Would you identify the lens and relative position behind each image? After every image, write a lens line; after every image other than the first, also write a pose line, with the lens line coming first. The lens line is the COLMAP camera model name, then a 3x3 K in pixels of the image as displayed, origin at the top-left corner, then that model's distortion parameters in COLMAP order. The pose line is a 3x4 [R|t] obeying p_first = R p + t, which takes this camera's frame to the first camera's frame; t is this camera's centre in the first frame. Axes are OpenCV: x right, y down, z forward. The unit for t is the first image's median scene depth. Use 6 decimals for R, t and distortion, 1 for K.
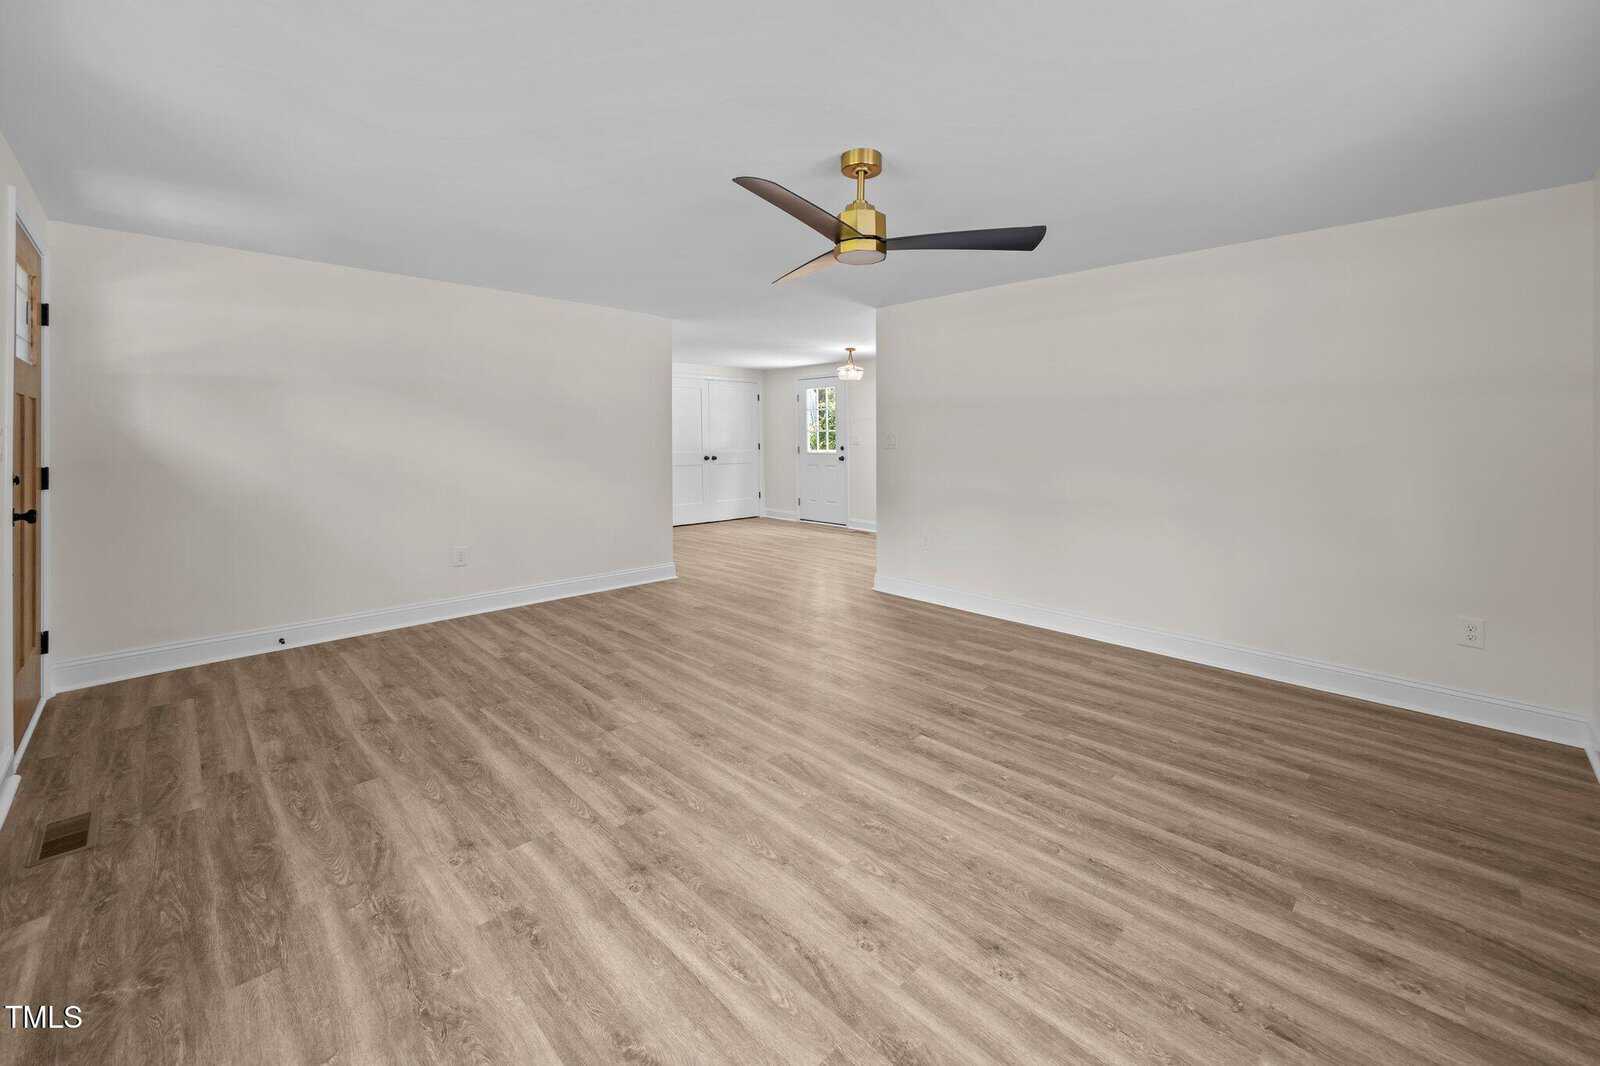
lens RADIAL K [[629.5, 0, 800.0], [0, 629.5, 533.0], [0, 0, 1]] dist [-0.001216, -0.000215]
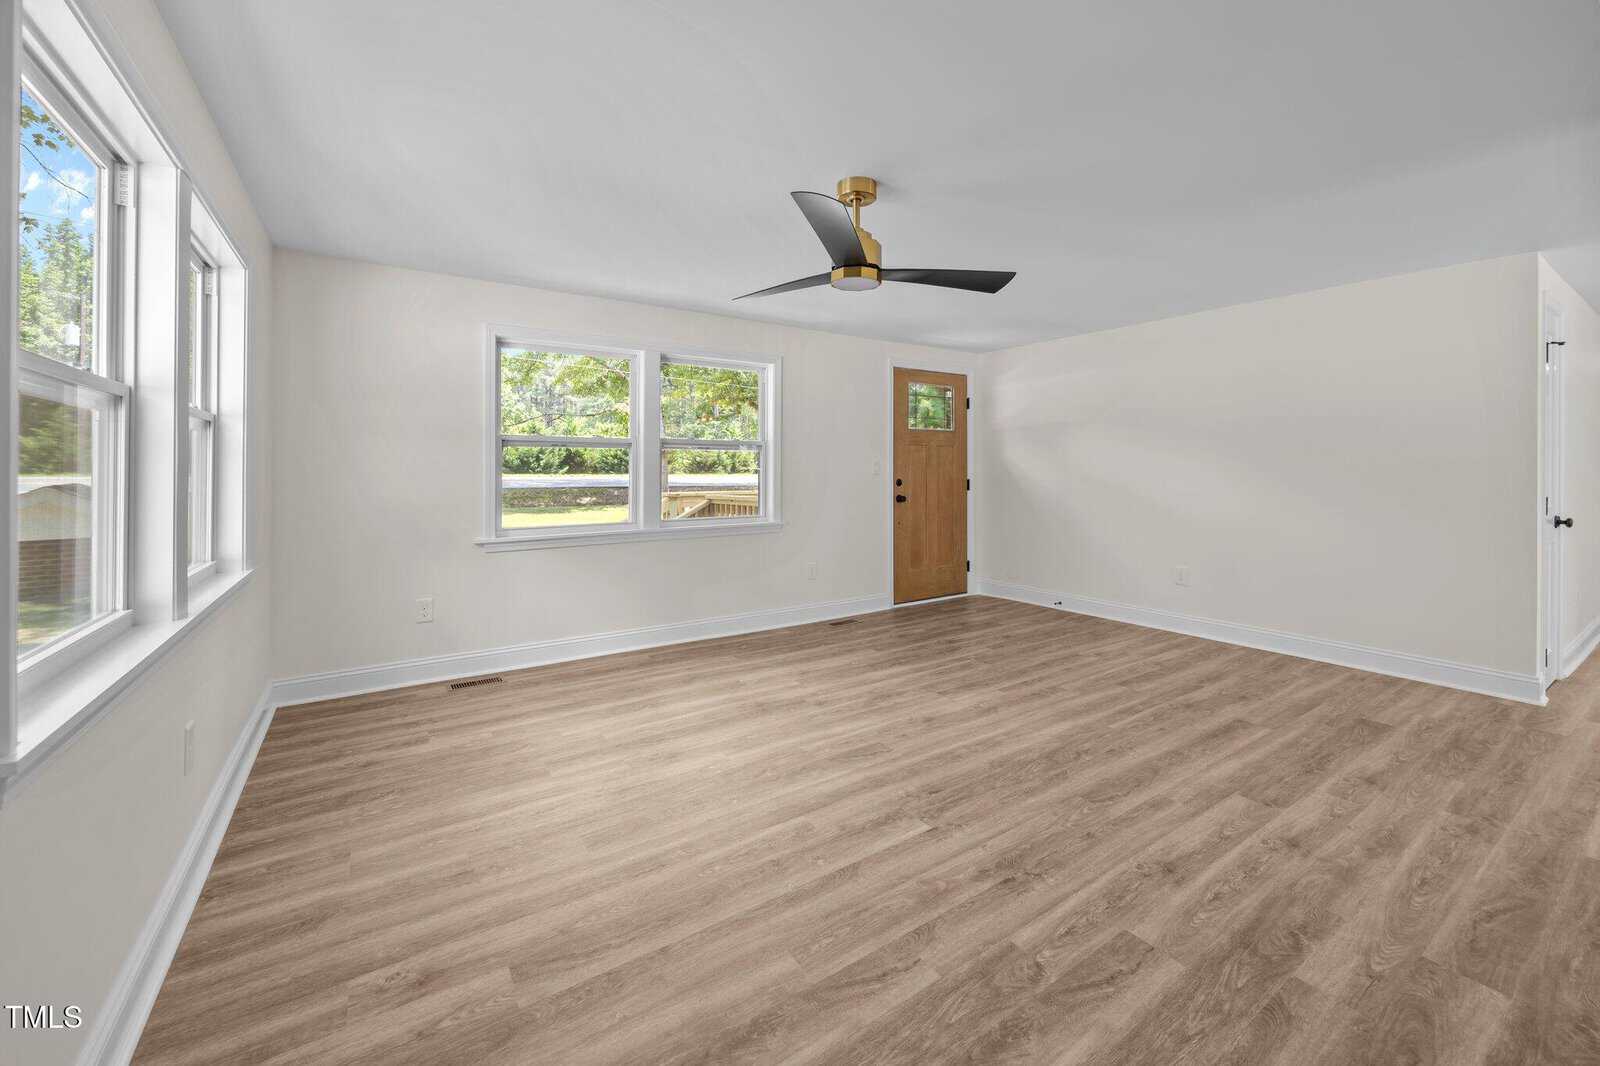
lens RADIAL K [[639.6, 0, 798.0], [0, 639.6, 480.2], [0, 0, 1]] dist [-0.002933, -0.000180]
pose [[-0.184149, 0.016607, -0.982758, 1.199307], [-0.144167, 0.988587, 0.043719, -0.141592], [0.972268, 0.149732, -0.179653, 1.100872]]
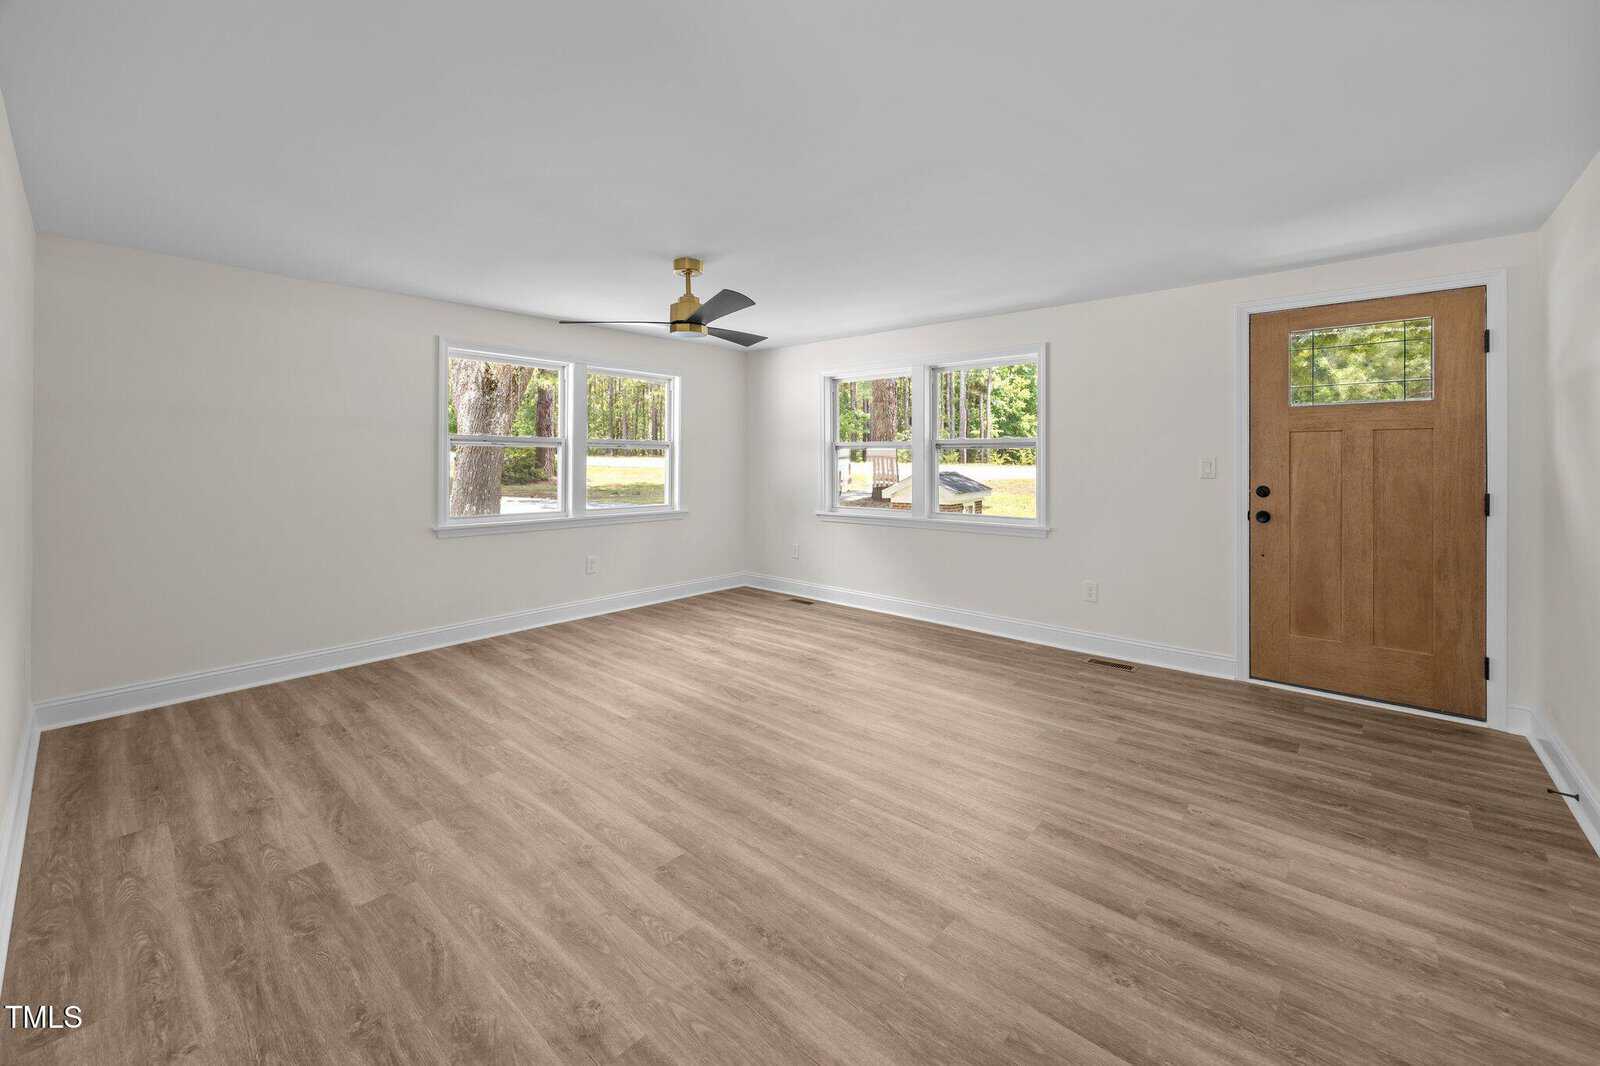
lens RADIAL K [[628.9, 0, 808.5], [0, 628.9, 483.1], [0, 0, 1]] dist [-0.002477, -0.000110]
pose [[-0.996507, -0.000014, -0.083506, -0.050007], [-0.015128, 0.983484, 0.180362, -0.367640], [0.082125, 0.180995, -0.980049, 2.477345]]
